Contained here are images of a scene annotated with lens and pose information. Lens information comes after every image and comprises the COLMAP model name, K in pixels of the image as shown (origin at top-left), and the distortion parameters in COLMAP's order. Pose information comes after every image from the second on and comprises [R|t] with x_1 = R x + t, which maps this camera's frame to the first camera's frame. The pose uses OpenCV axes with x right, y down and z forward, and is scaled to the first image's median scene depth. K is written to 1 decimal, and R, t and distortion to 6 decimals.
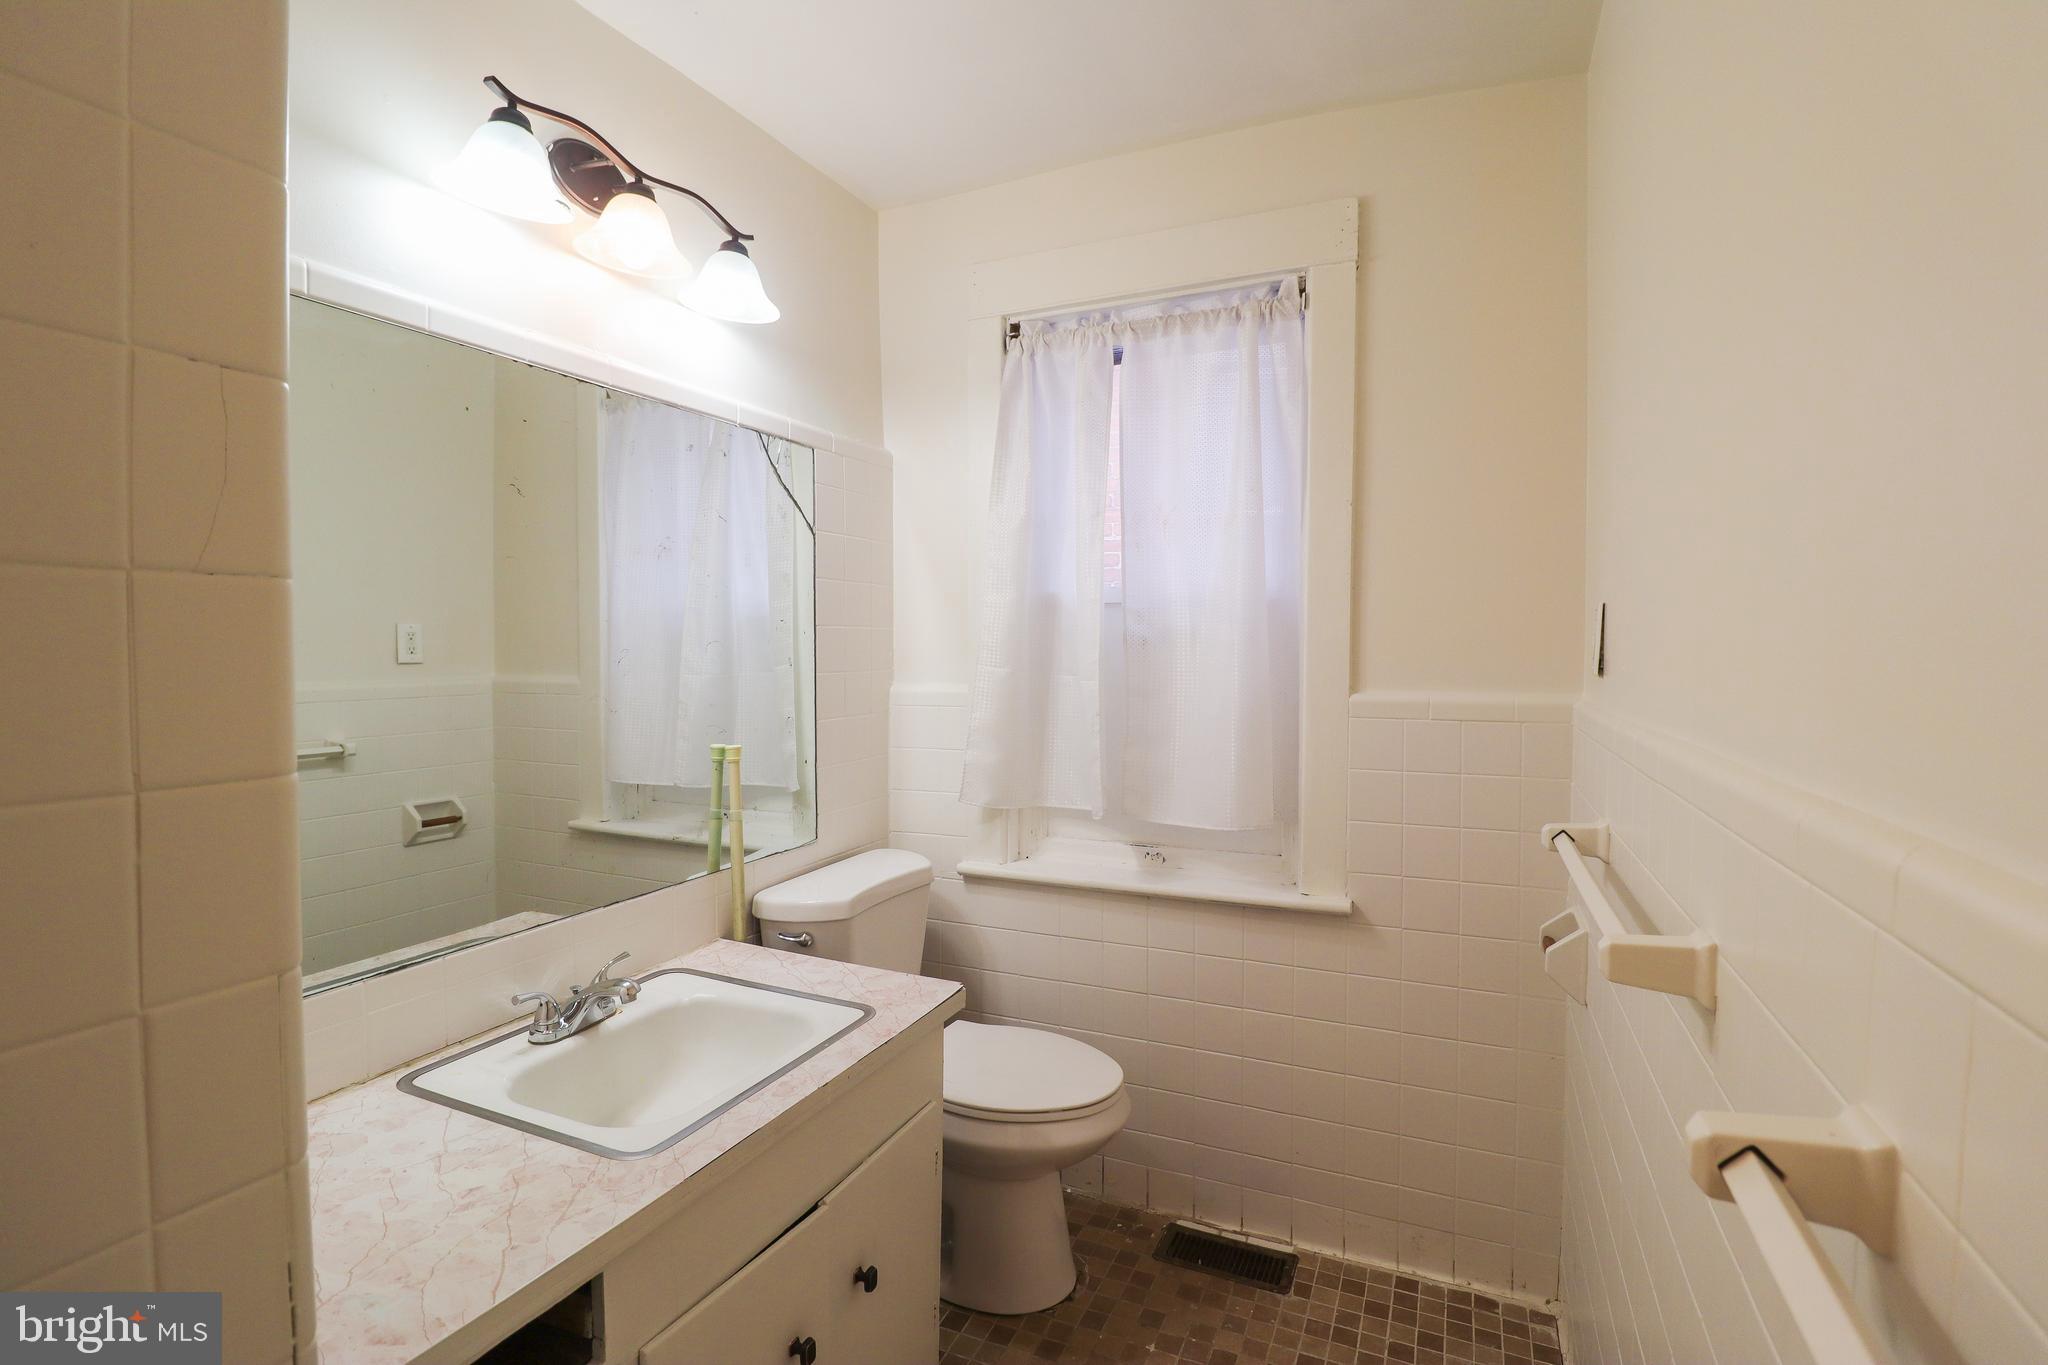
lens RADIAL K [[945.7, 0, 1042.5], [0, 945.7, 671.2], [0, 0, 1]] dist [0.004099, -0.015012]
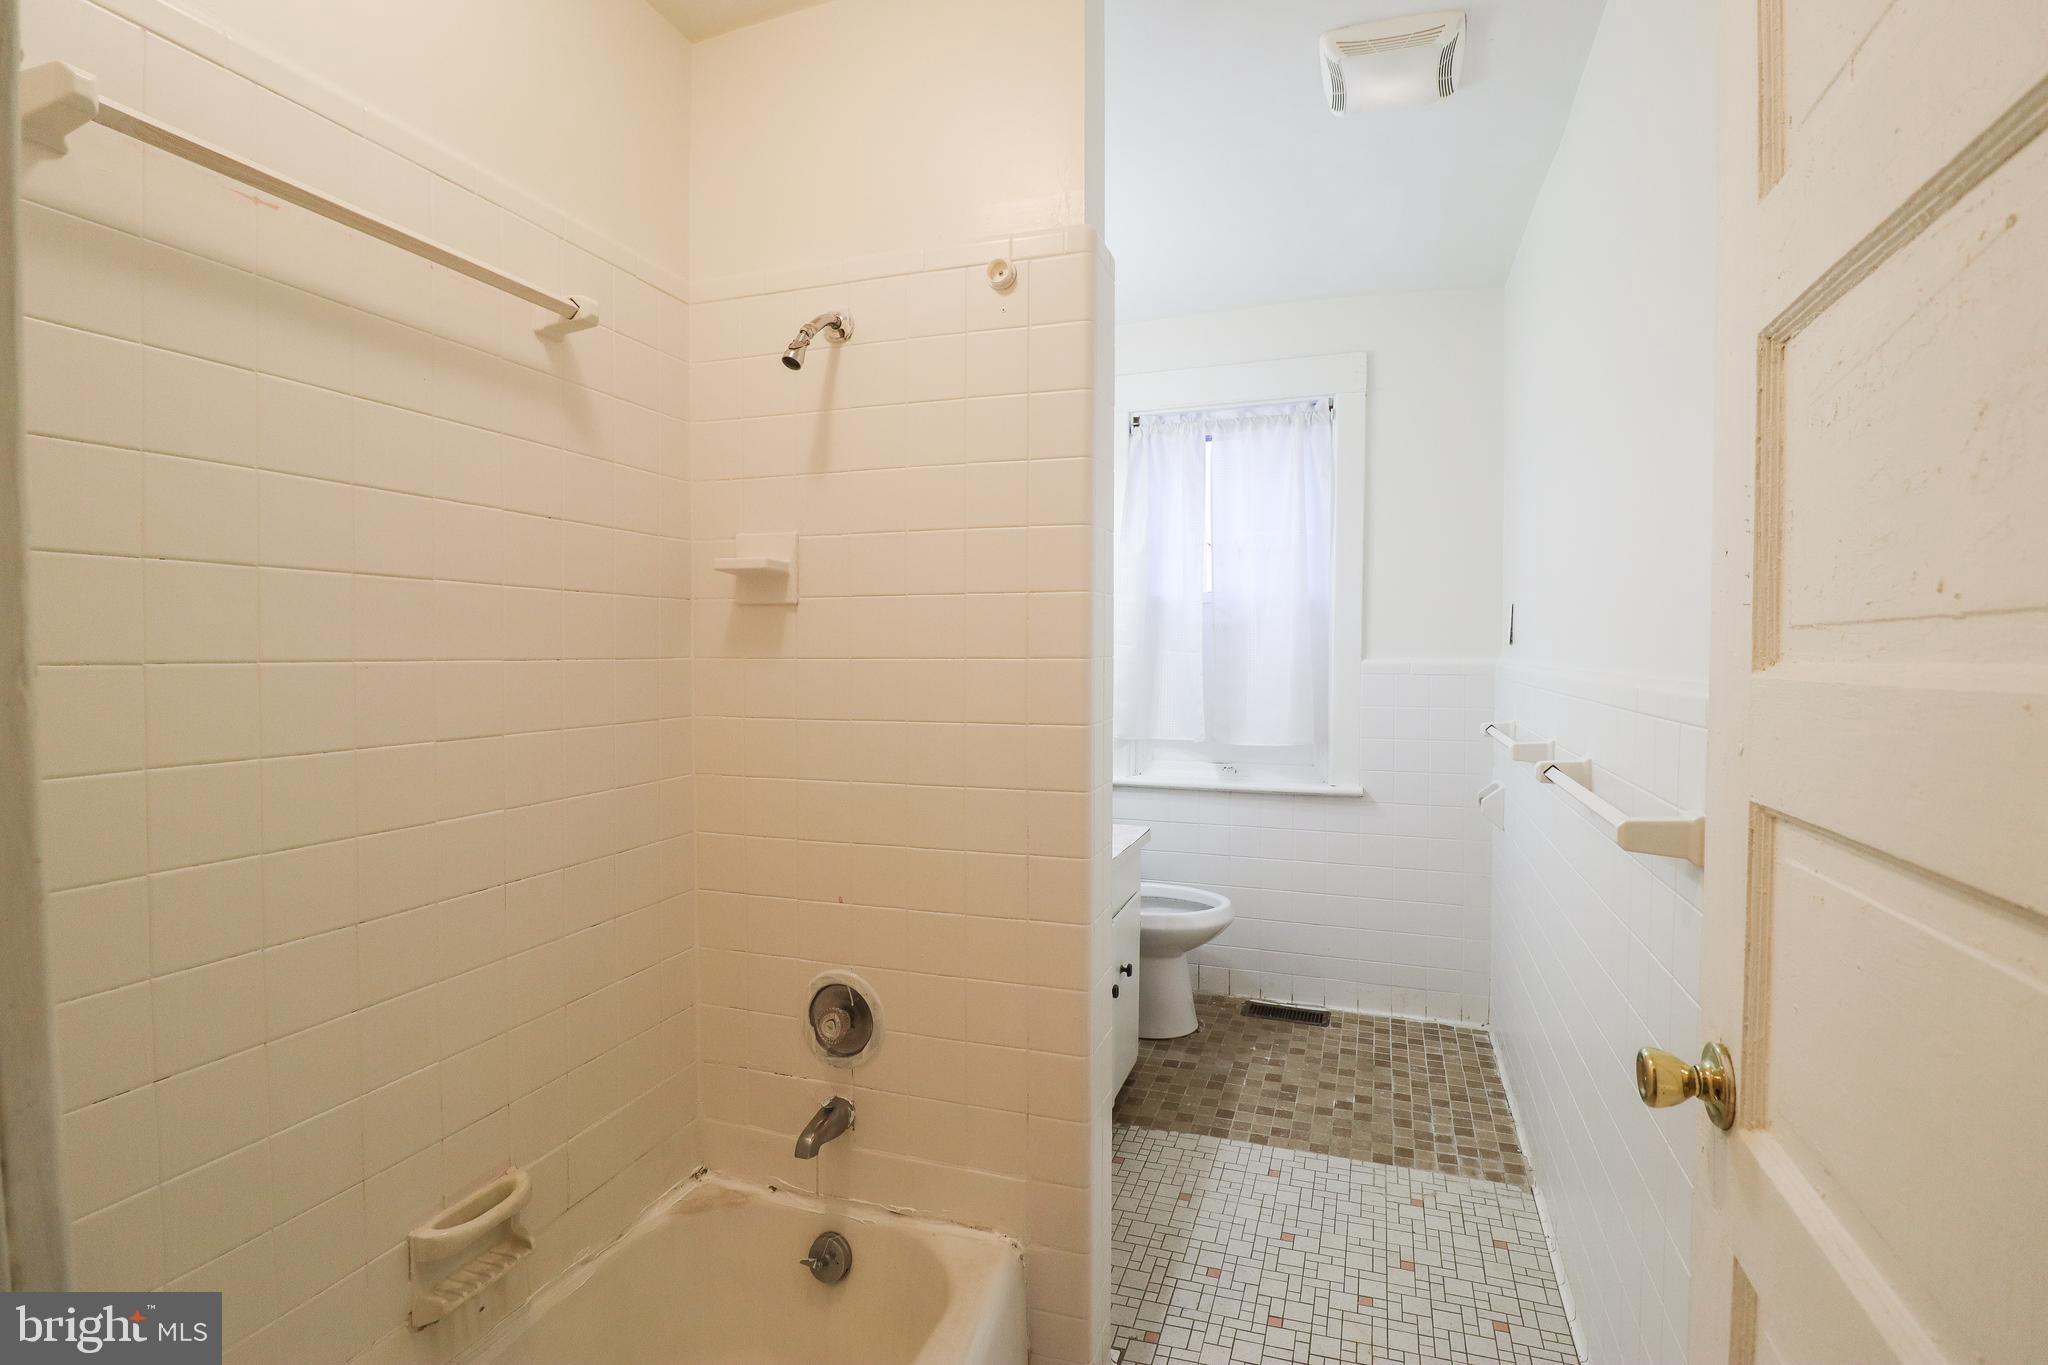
lens RADIAL K [[945.7, 0, 1042.5], [0, 945.7, 671.2], [0, 0, 1]] dist [0.004099, -0.015012]
pose [[0.997679, -0.002244, 0.068055, -0.324068], [0.002200, 0.999997, 0.000721, 0.040838], [-0.068057, -0.000570, 0.997681, -0.565355]]
